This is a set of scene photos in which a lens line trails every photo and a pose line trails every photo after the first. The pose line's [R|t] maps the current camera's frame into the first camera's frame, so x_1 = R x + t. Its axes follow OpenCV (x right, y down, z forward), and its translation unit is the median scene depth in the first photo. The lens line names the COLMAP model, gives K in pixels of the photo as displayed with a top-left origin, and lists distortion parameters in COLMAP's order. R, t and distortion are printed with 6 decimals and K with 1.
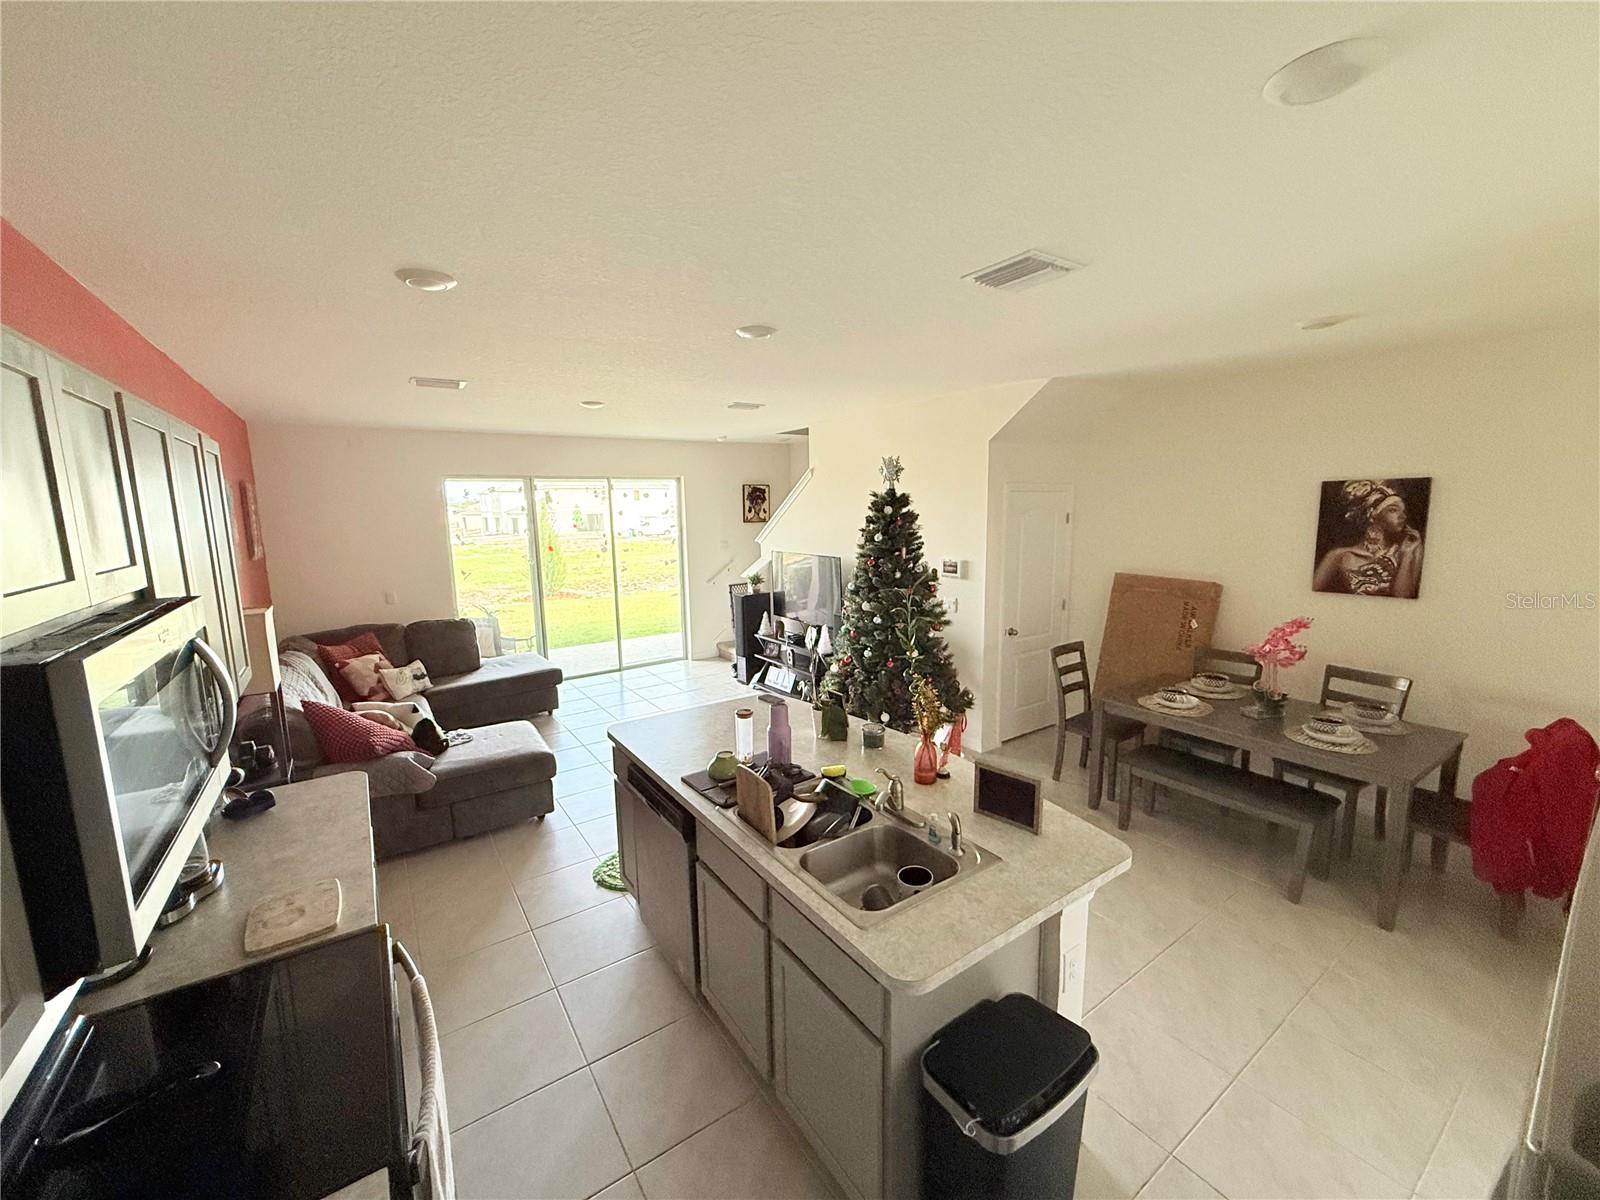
lens RADIAL K [[638.0, 0, 797.0], [0, 638.0, 600.8], [0, 0, 1]] dist [0.001602, -0.000444]
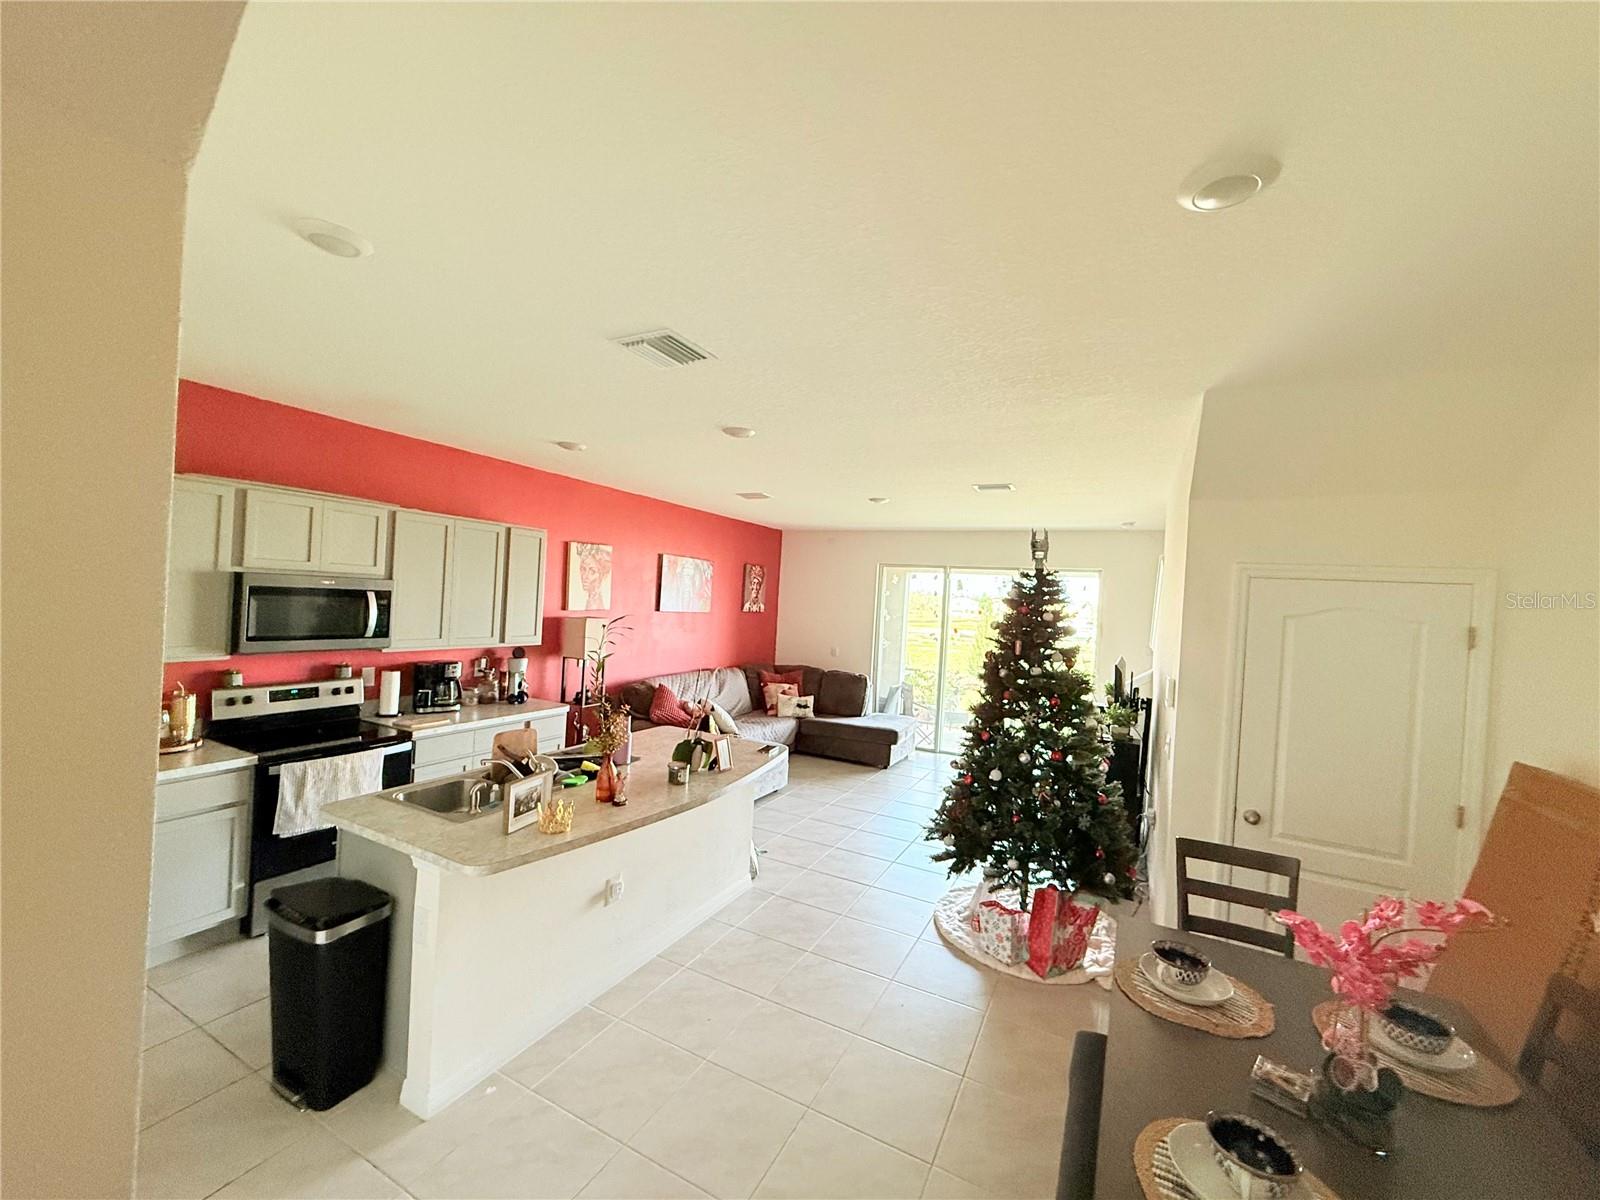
lens RADIAL K [[638.0, 0, 798.1], [0, 638.0, 597.4], [0, 0, 1]] dist [0.001602, -0.000444]
pose [[0.468301, 0.043613, -0.882492, 0.840586], [-0.194668, 0.979331, -0.054903, -0.044717], [0.861858, 0.197504, 0.467112, 0.439553]]
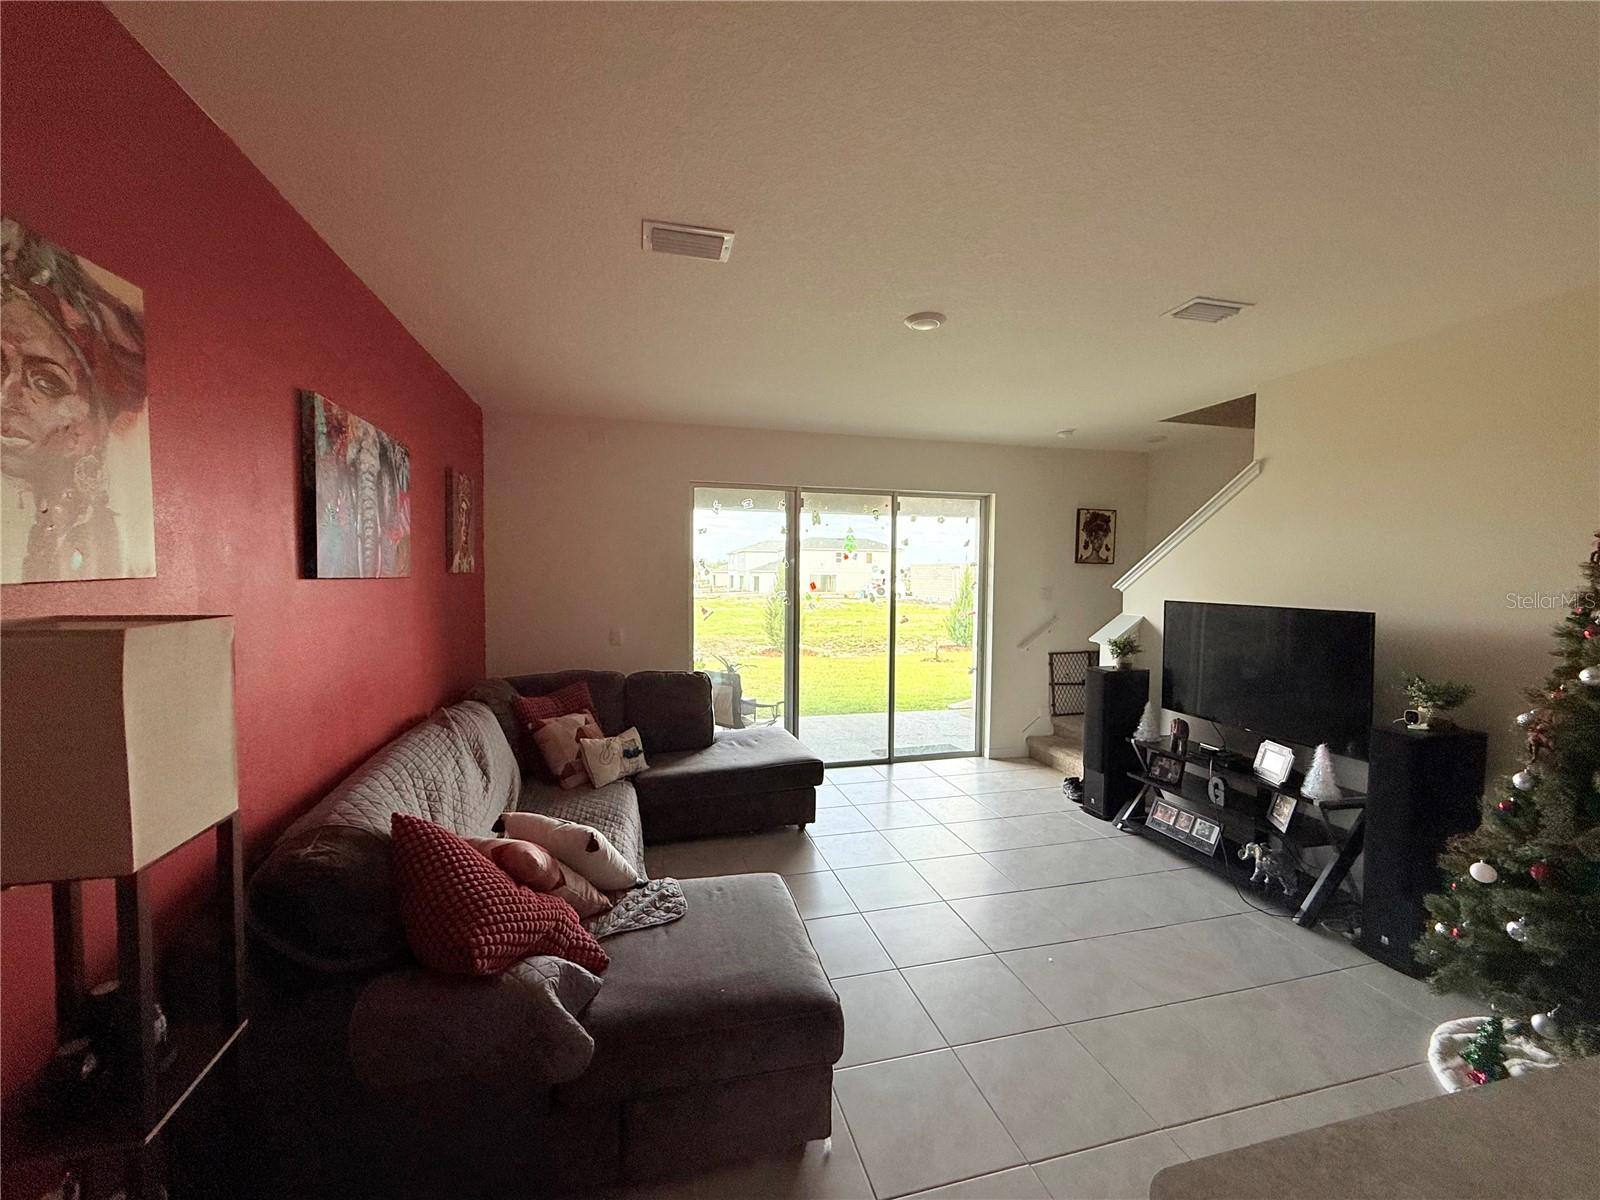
lens RADIAL K [[638.0, 0, 793.8], [0, 638.0, 600.6], [0, 0, 1]] dist [0.001602, -0.000444]
pose [[0.937770, 0.043405, -0.344534, -0.281682], [-0.078783, 0.992879, -0.089351, 0.004993], [0.338203, 0.110934, 0.934512, 0.565728]]
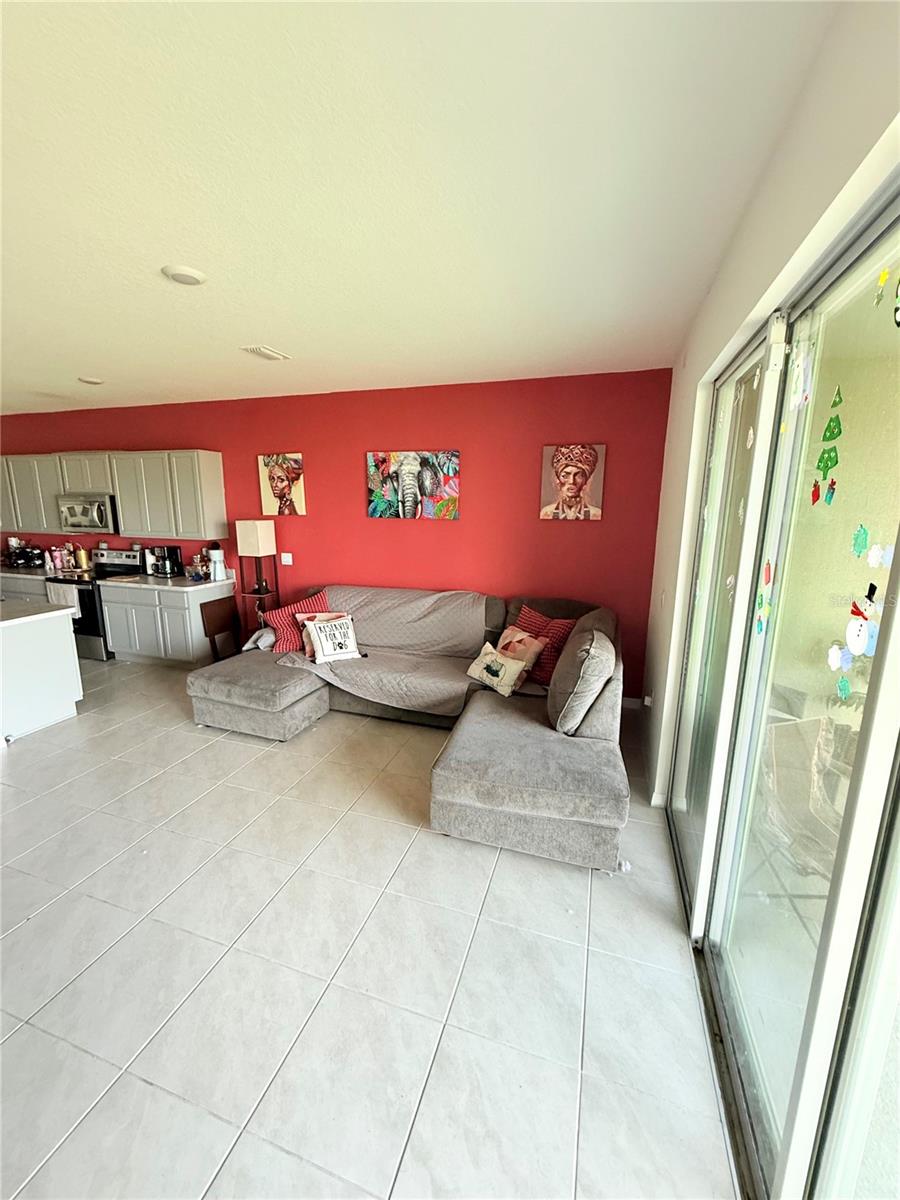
lens RADIAL K [[478.5, 0, 449.8], [0, 478.5, 596.7], [0, 0, 1]] dist [0.001602, -0.000444]
pose [[-0.794930, 0.129013, -0.592826, -0.270661], [-0.083318, 0.944658, 0.317302, -0.235406], [0.600954, 0.301625, -0.740187, 1.979915]]
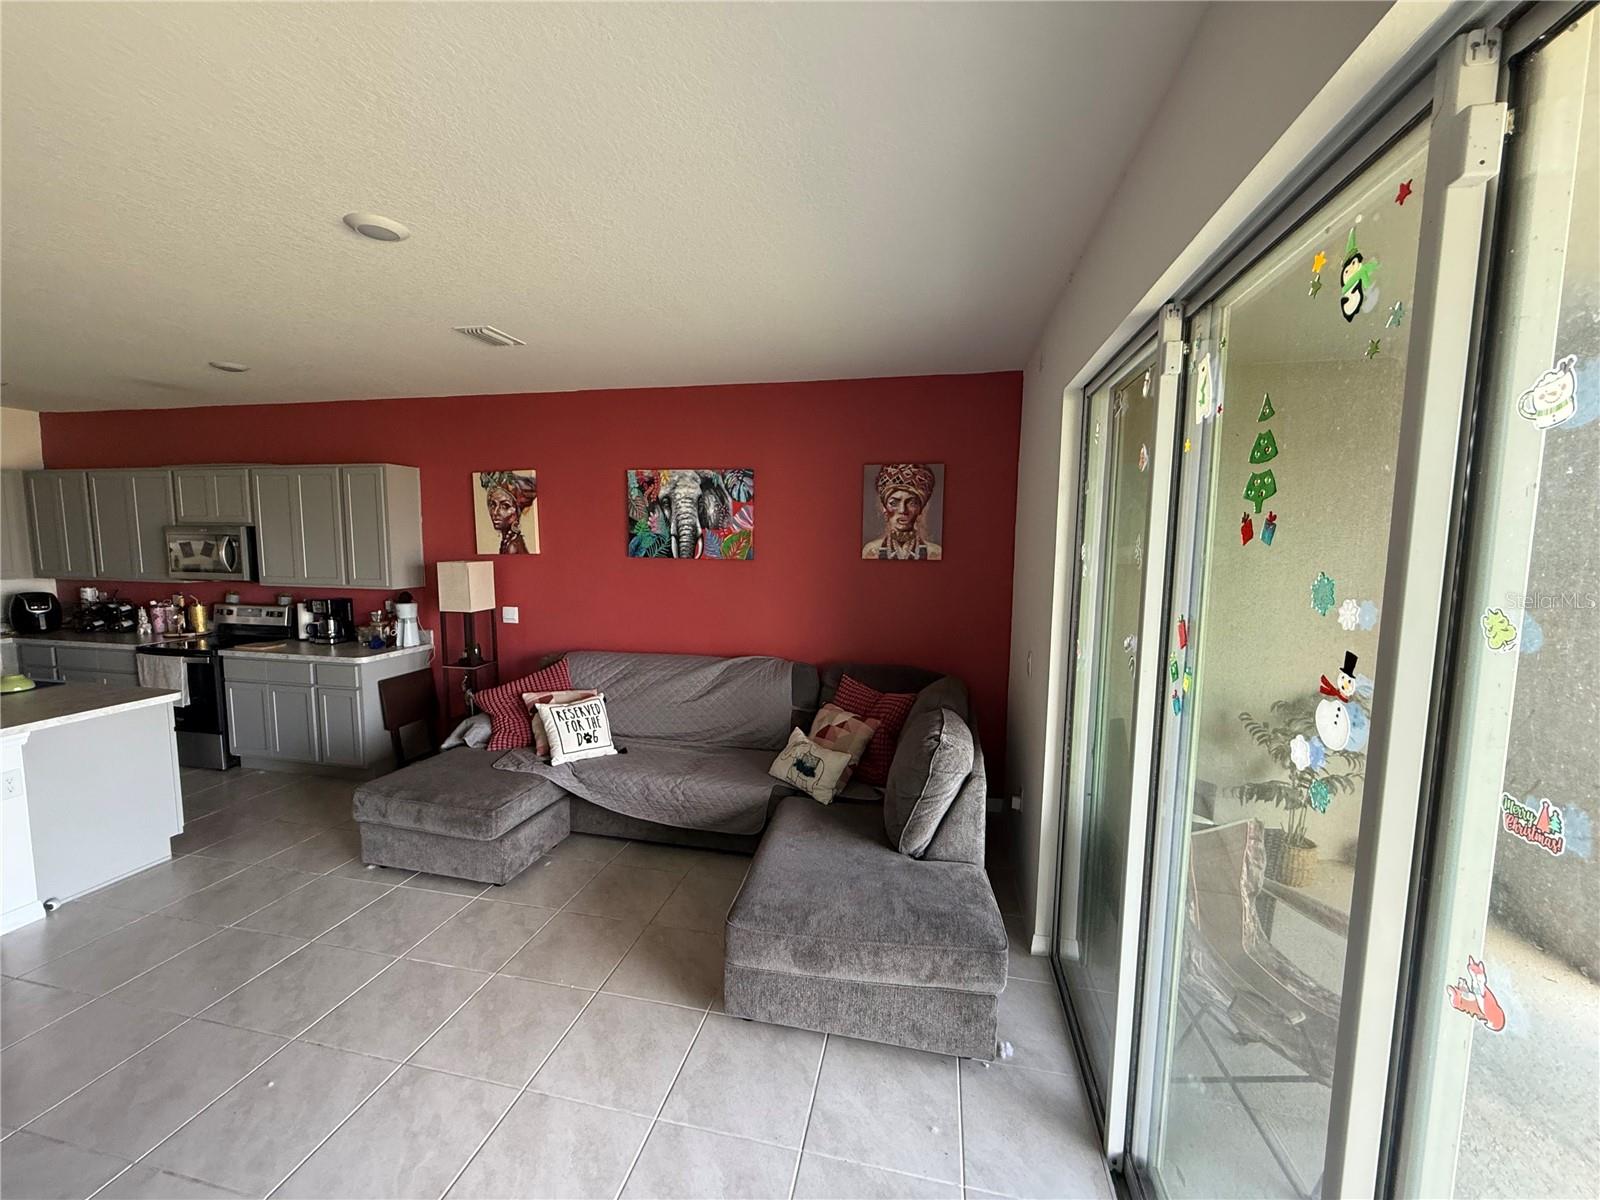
lens RADIAL K [[638.0, 0, 795.9], [0, 638.0, 598.8], [0, 0, 1]] dist [0.001602, -0.000444]
pose [[-0.731444, 0.078502, -0.677367, -0.273236], [-0.096623, 0.971397, 0.216914, -0.233823], [0.675021, 0.224110, -0.702938, 1.951571]]
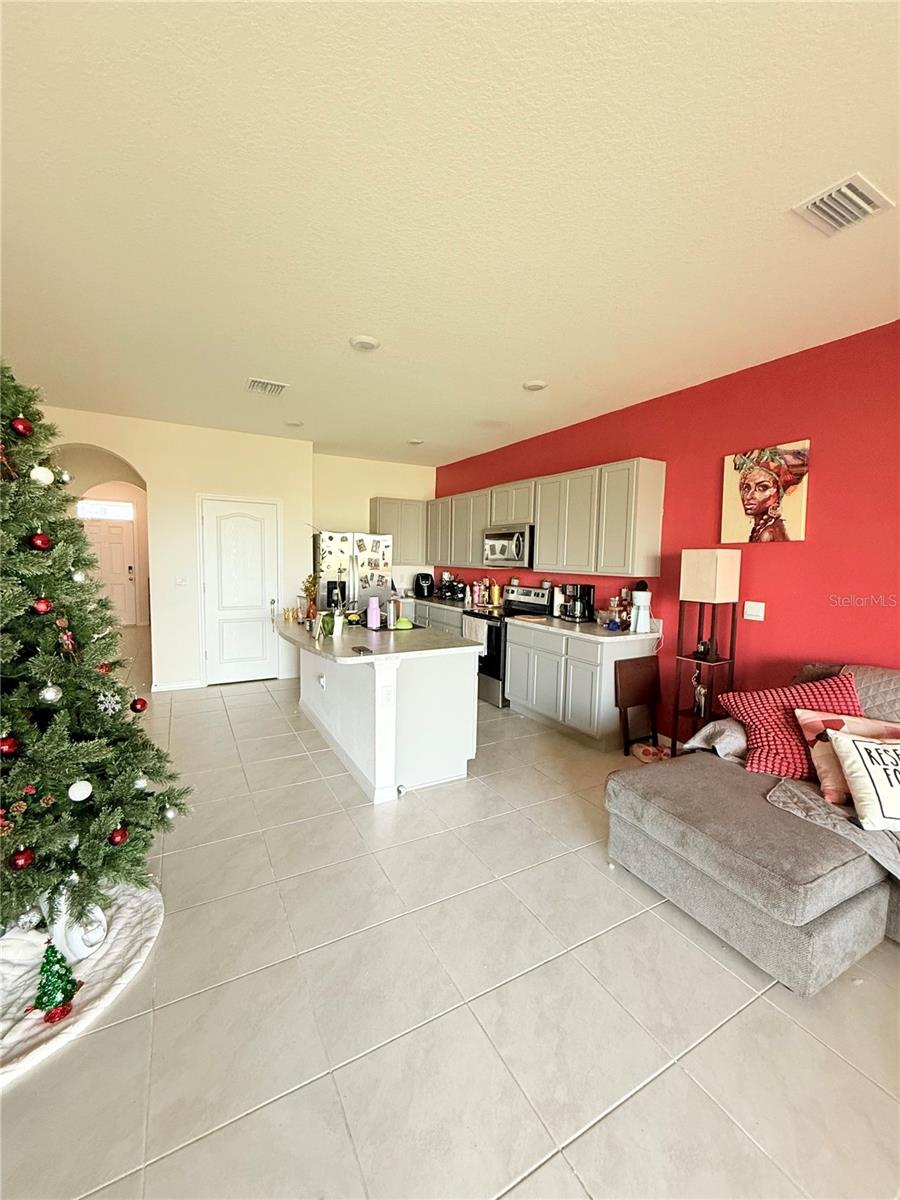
lens RADIAL K [[478.5, 0, 449.8], [0, 478.5, 596.2], [0, 0, 1]] dist [0.001602, -0.000444]
pose [[-0.995784, -0.008637, 0.091323, -0.256022], [0.012275, 0.974056, 0.225973, -0.101504], [-0.090906, 0.226142, -0.969843, 1.564439]]
